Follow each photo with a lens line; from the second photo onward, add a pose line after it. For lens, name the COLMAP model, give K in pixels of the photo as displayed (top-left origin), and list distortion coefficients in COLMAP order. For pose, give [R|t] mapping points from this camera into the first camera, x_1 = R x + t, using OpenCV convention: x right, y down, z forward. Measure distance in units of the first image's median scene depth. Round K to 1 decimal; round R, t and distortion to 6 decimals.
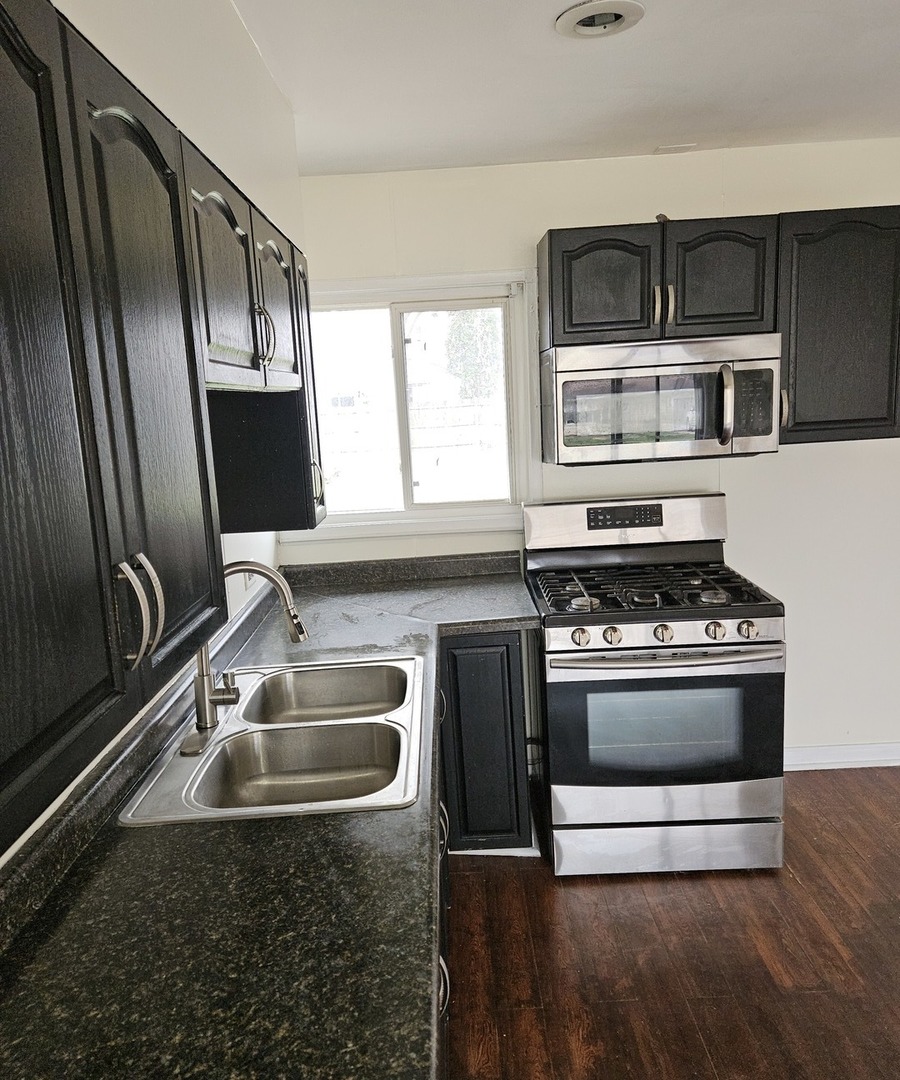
lens RADIAL K [[789.4, 0, 443.2], [0, 789.4, 534.1], [0, 0, 1]] dist [0.062417, -0.047291]
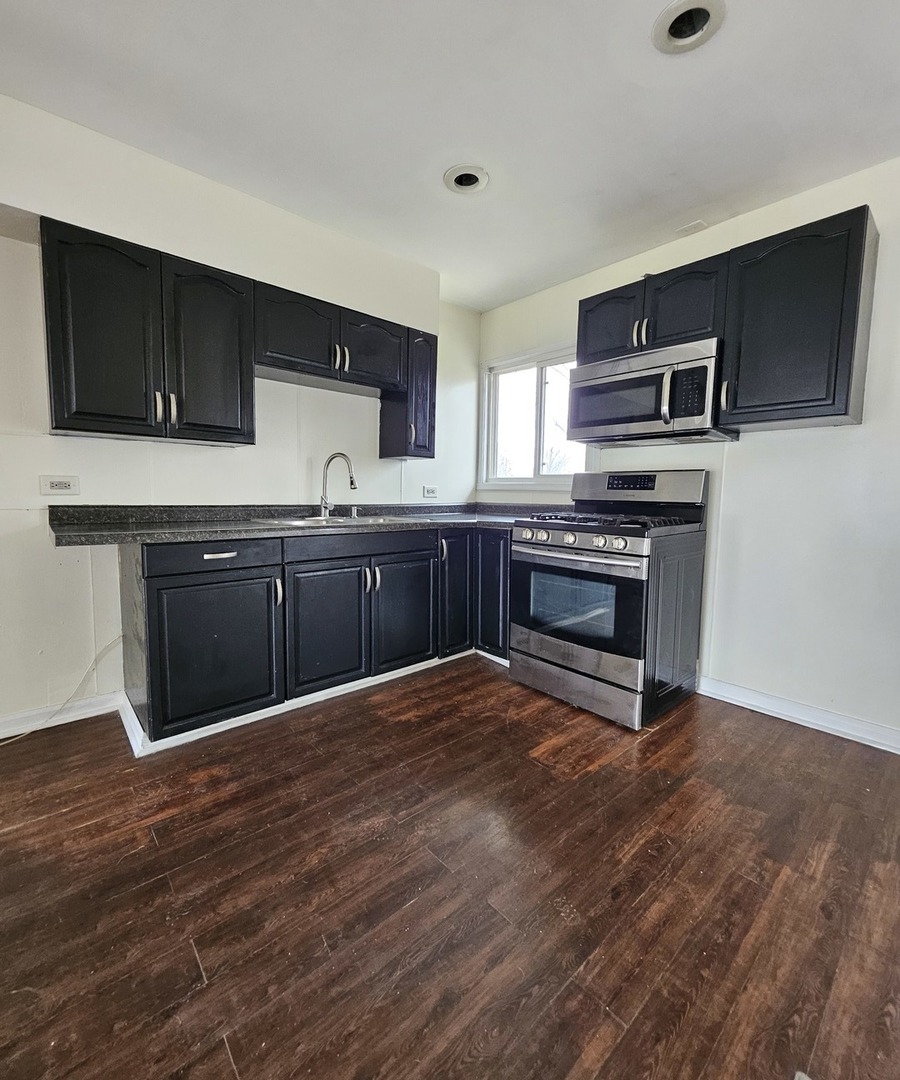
lens RADIAL K [[468.9, 0, 443.0], [0, 468.9, 534.1], [0, 0, 1]] dist [-0.000580, 0.000007]
pose [[0.657181, 0.134382, -0.741656, 0.737517], [-0.180613, 0.983387, 0.018141, 0.133726], [0.731773, 0.122031, 0.670535, 0.190381]]
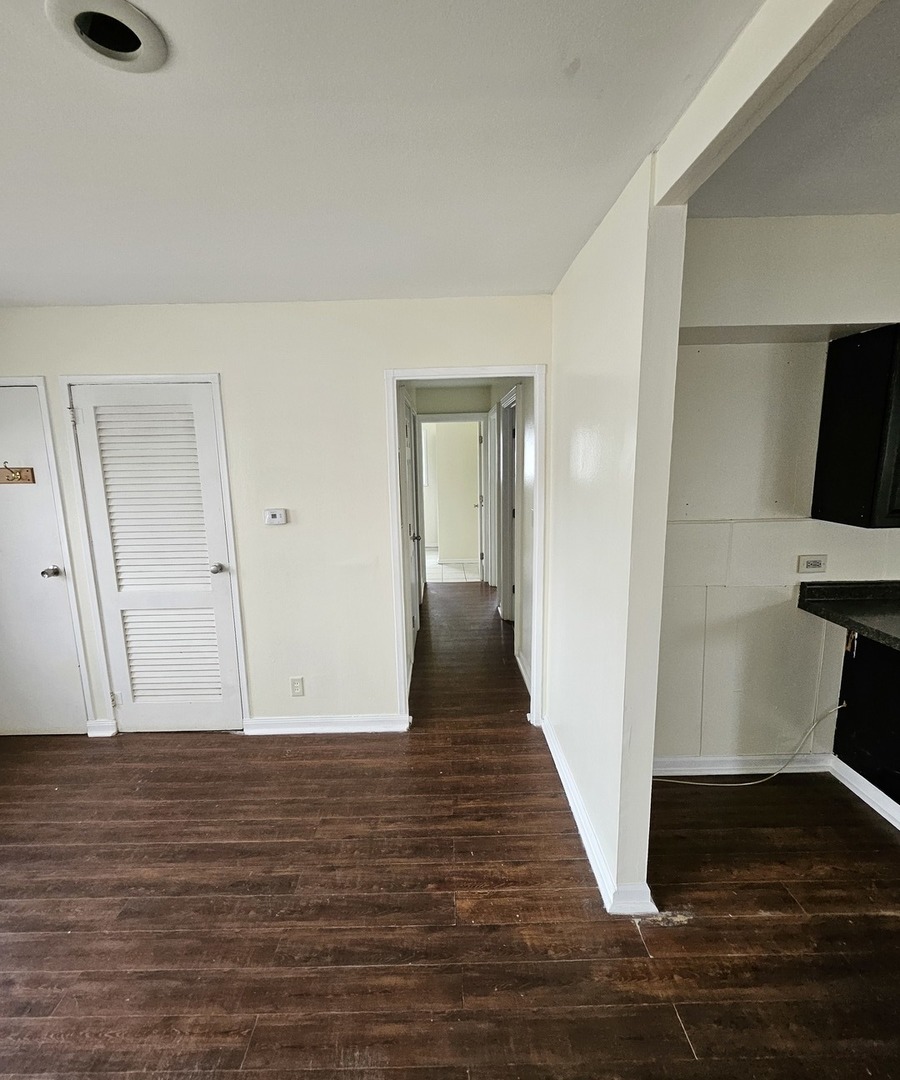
lens RADIAL K [[468.9, 0, 443.0], [0, 468.9, 534.1], [0, 0, 1]] dist [-0.000580, 0.000007]
pose [[0.003687, 0.216571, -0.976260, 0.532361], [-0.147012, 0.965776, 0.213691, 0.052729], [0.989128, 0.142734, 0.035400, -0.432965]]
